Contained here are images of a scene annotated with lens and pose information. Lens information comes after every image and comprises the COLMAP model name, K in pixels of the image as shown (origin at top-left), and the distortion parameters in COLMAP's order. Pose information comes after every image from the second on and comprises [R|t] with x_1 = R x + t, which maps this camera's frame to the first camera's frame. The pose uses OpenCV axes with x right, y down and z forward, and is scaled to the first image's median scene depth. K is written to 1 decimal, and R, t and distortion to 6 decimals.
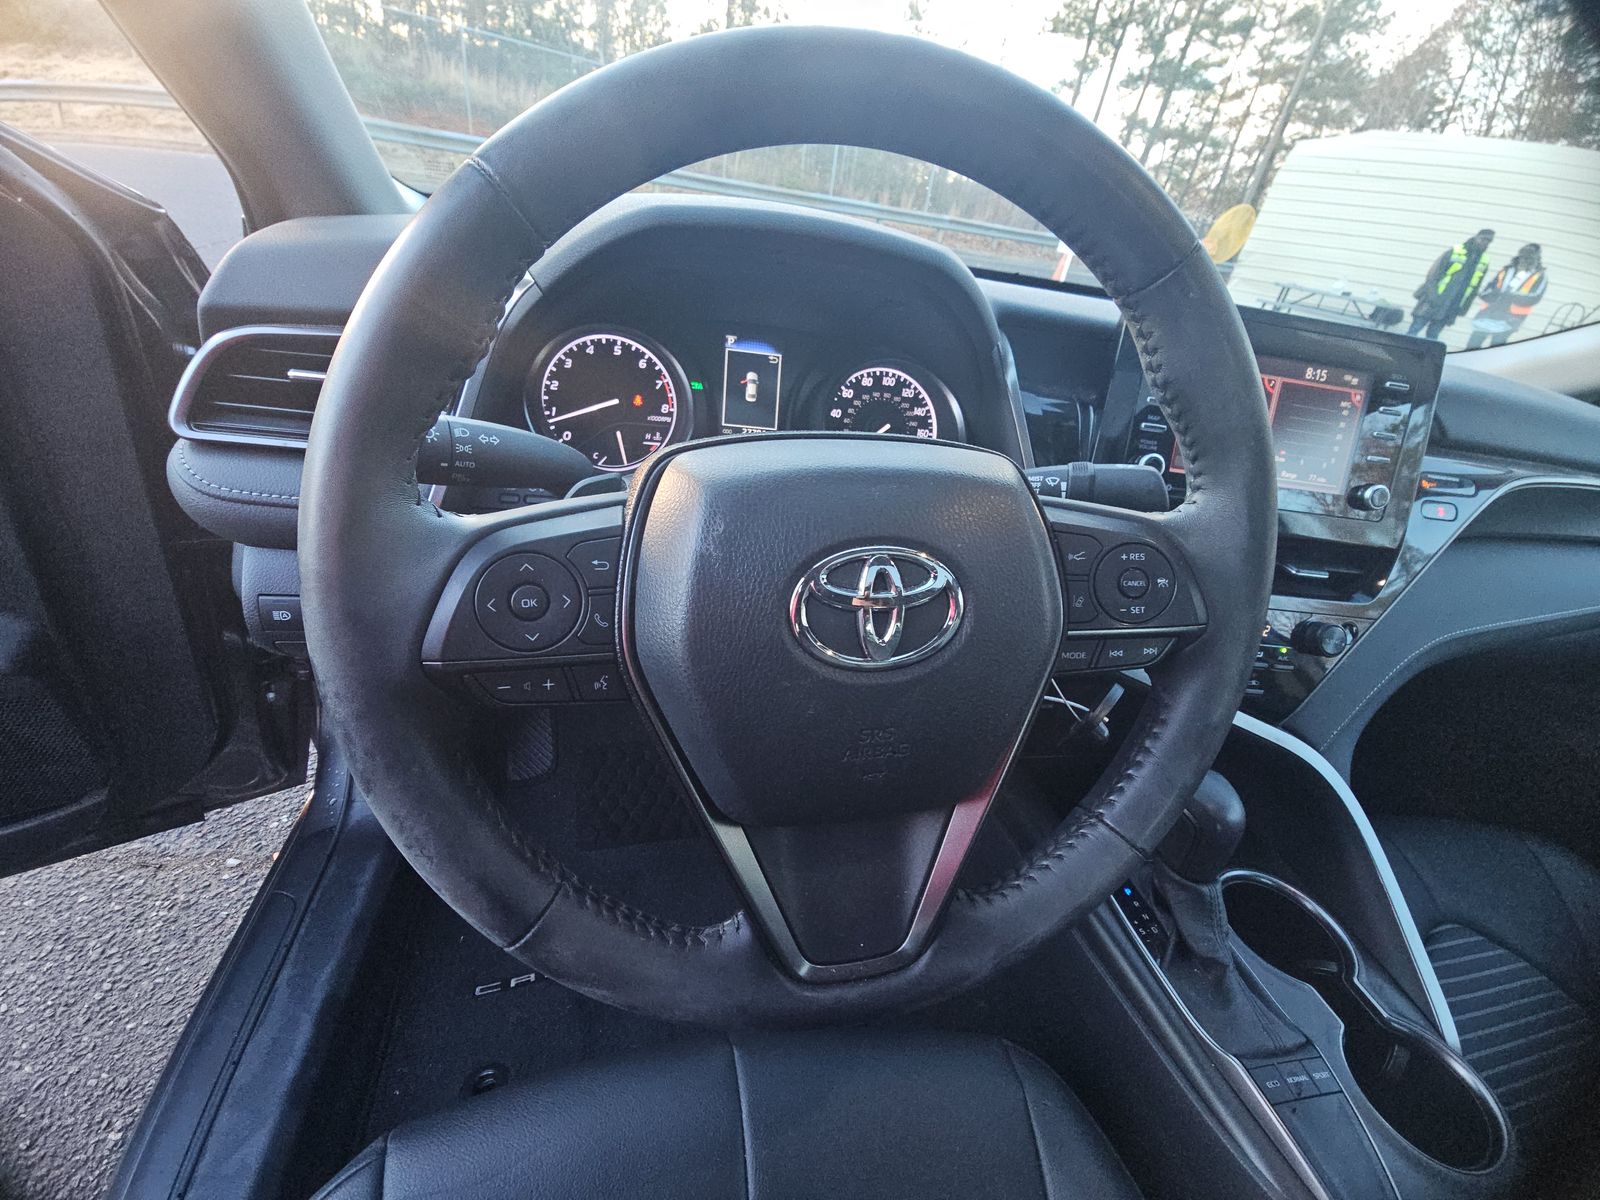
lens RADIAL K [[594.6, 0, 801.9], [0, 594.6, 576.1], [0, 0, 1]] dist [0.012016, -0.011061]
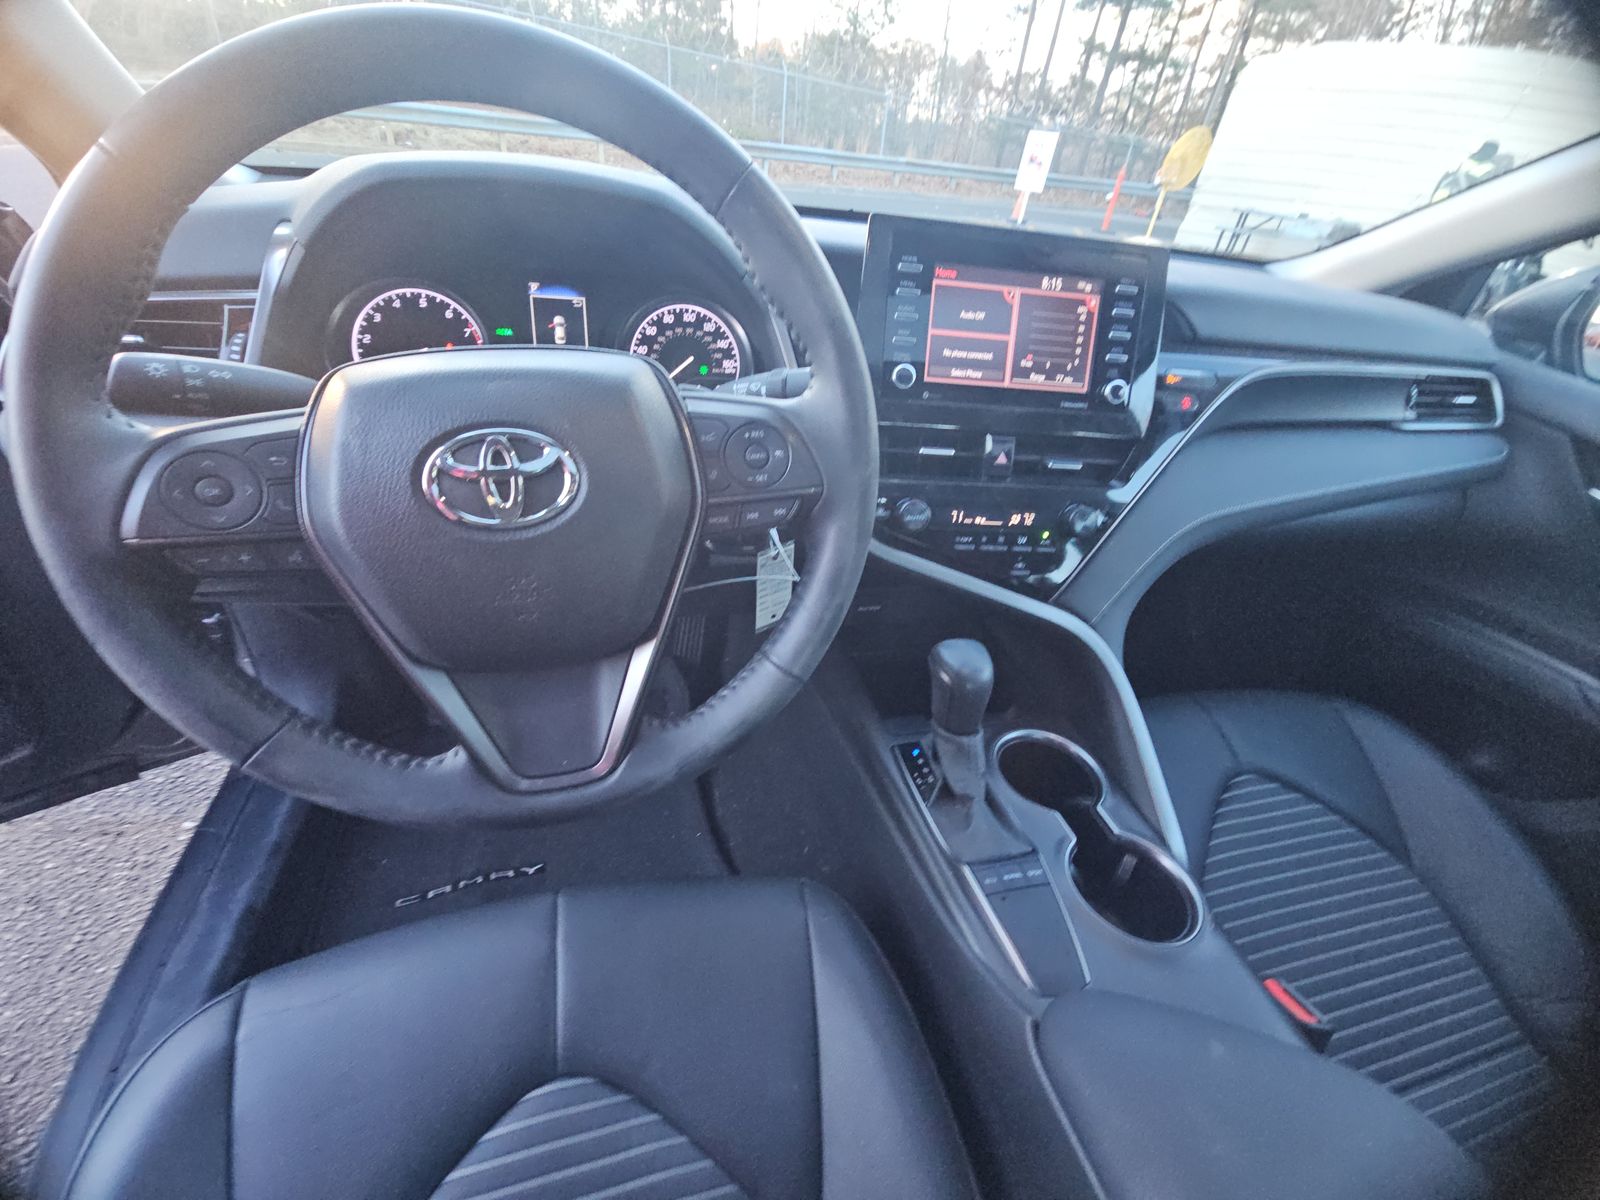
lens RADIAL K [[594.6, 0, 801.9], [0, 594.6, 576.1], [0, 0, 1]] dist [0.012016, -0.011061]
pose [[0.997301, -0.071666, 0.015957, 0.207266], [0.070601, 0.995729, 0.059486, 0.064776], [-0.020152, -0.058199, 0.998102, -0.081949]]
